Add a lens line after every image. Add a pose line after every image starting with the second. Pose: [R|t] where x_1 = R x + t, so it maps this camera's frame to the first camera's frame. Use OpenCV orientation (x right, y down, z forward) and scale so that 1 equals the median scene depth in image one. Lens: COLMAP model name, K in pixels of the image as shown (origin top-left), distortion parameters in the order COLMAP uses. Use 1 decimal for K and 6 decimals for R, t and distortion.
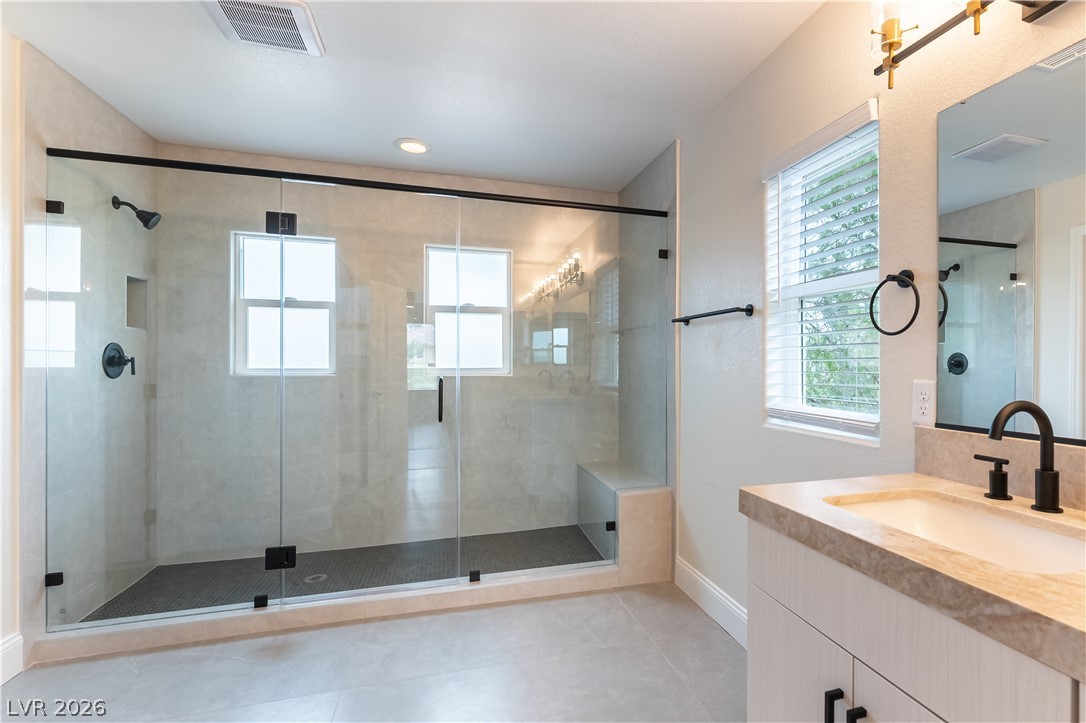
lens RADIAL K [[470.1, 0, 546.2], [0, 470.1, 361.3], [0, 0, 1]] dist [0.000244, -0.000442]
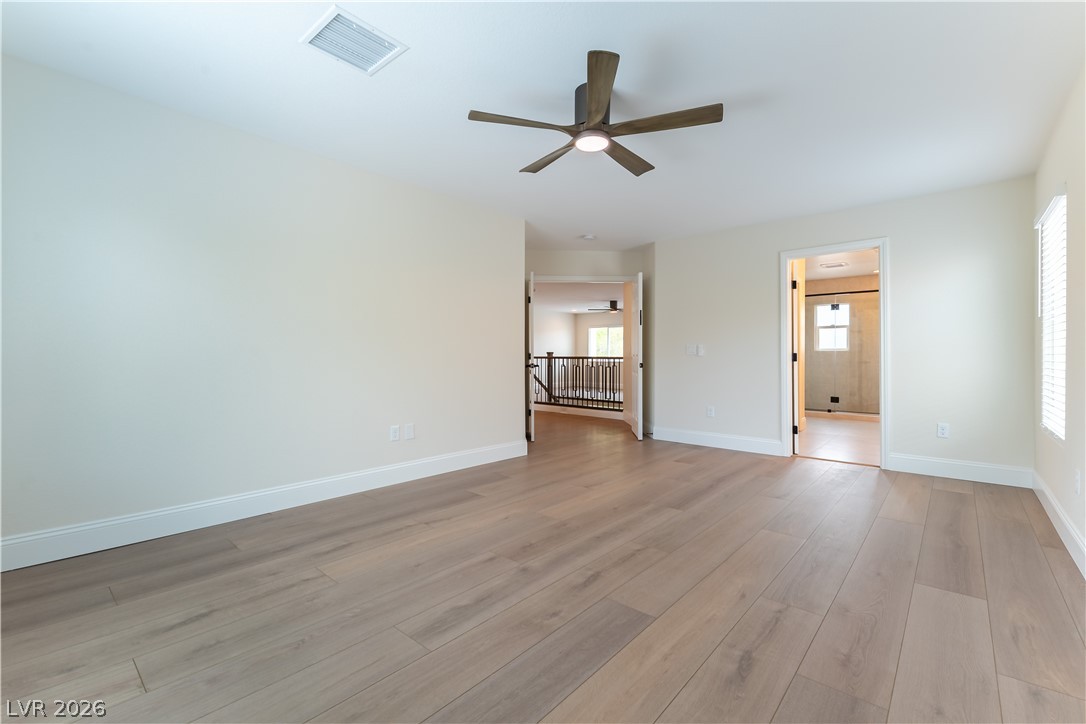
lens RADIAL K [[470.1, 0, 544.1], [0, 470.1, 362.3], [0, 0, 1]] dist [0.000244, -0.000442]
pose [[0.576570, 0.015018, -0.816910, 0.816626], [-0.005618, 0.999880, 0.014416, 0.067739], [0.817029, -0.003723, 0.576585, -2.160836]]
